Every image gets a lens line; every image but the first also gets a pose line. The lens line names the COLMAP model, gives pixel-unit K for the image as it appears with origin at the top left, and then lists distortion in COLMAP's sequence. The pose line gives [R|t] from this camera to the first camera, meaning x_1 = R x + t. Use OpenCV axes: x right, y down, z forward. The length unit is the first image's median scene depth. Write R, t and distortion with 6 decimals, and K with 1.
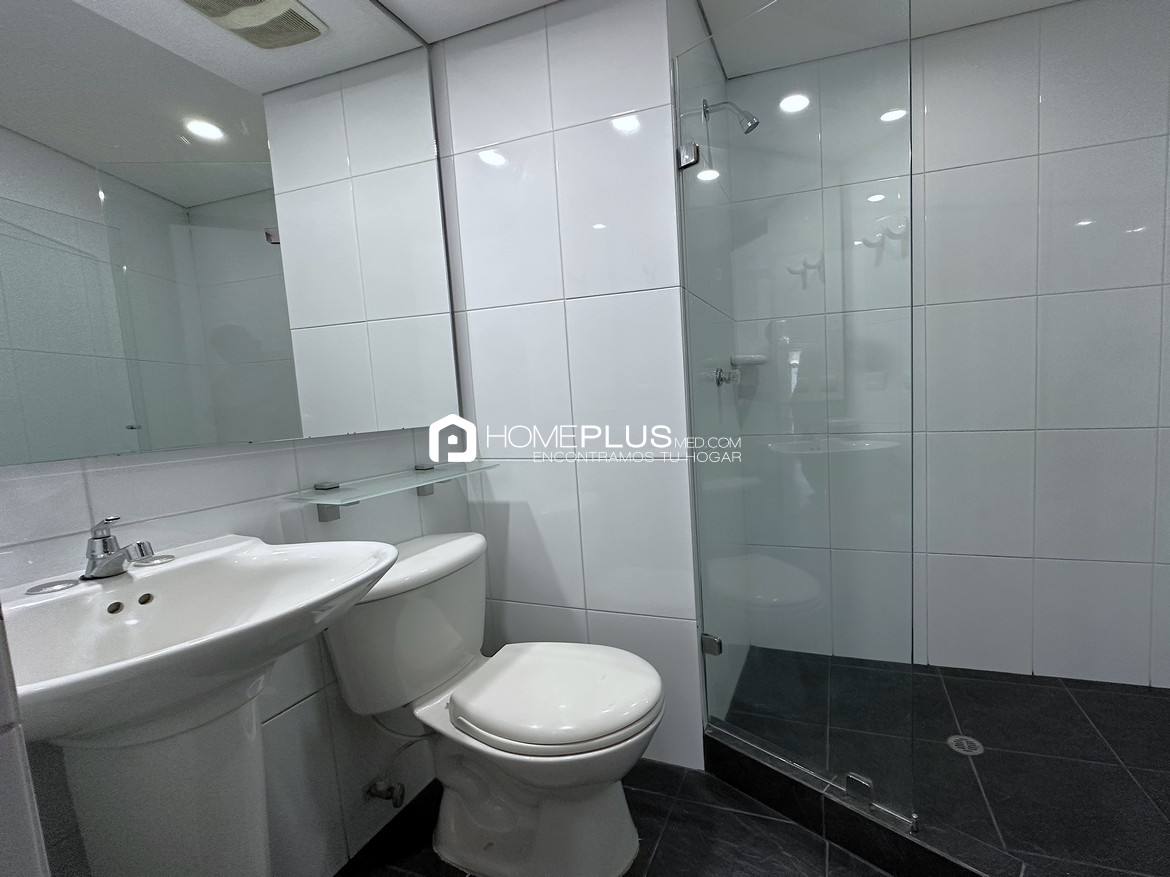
lens RADIAL K [[469.0, 0, 585.2], [0, 469.0, 437.8], [0, 0, 1]] dist [-0.002465, 0.000711]
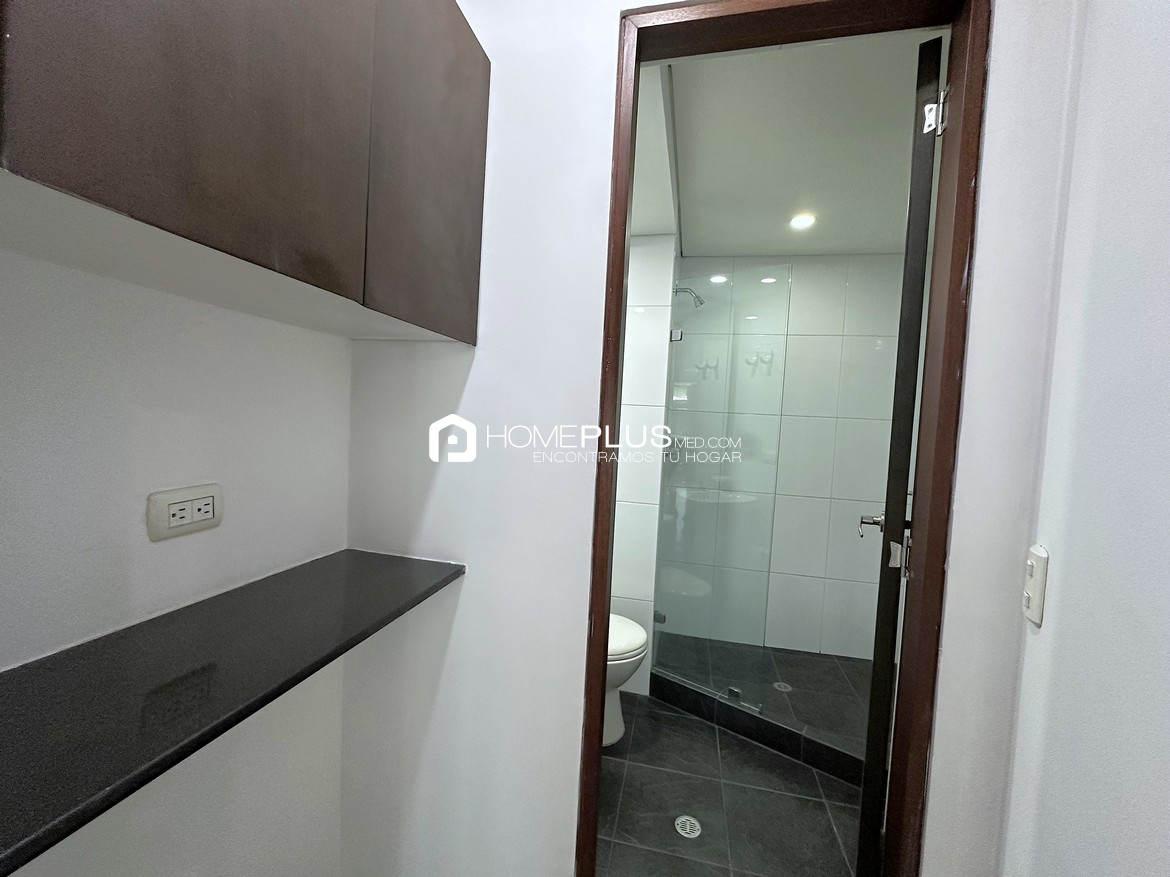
lens RADIAL K [[469.0, 0, 585.2], [0, 469.0, 437.8], [0, 0, 1]] dist [-0.002465, 0.000711]
pose [[0.959159, 0.108437, 0.261259, -0.393891], [-0.096462, 0.993629, -0.058272, -0.058011], [-0.265913, 0.030690, 0.963508, -0.447698]]
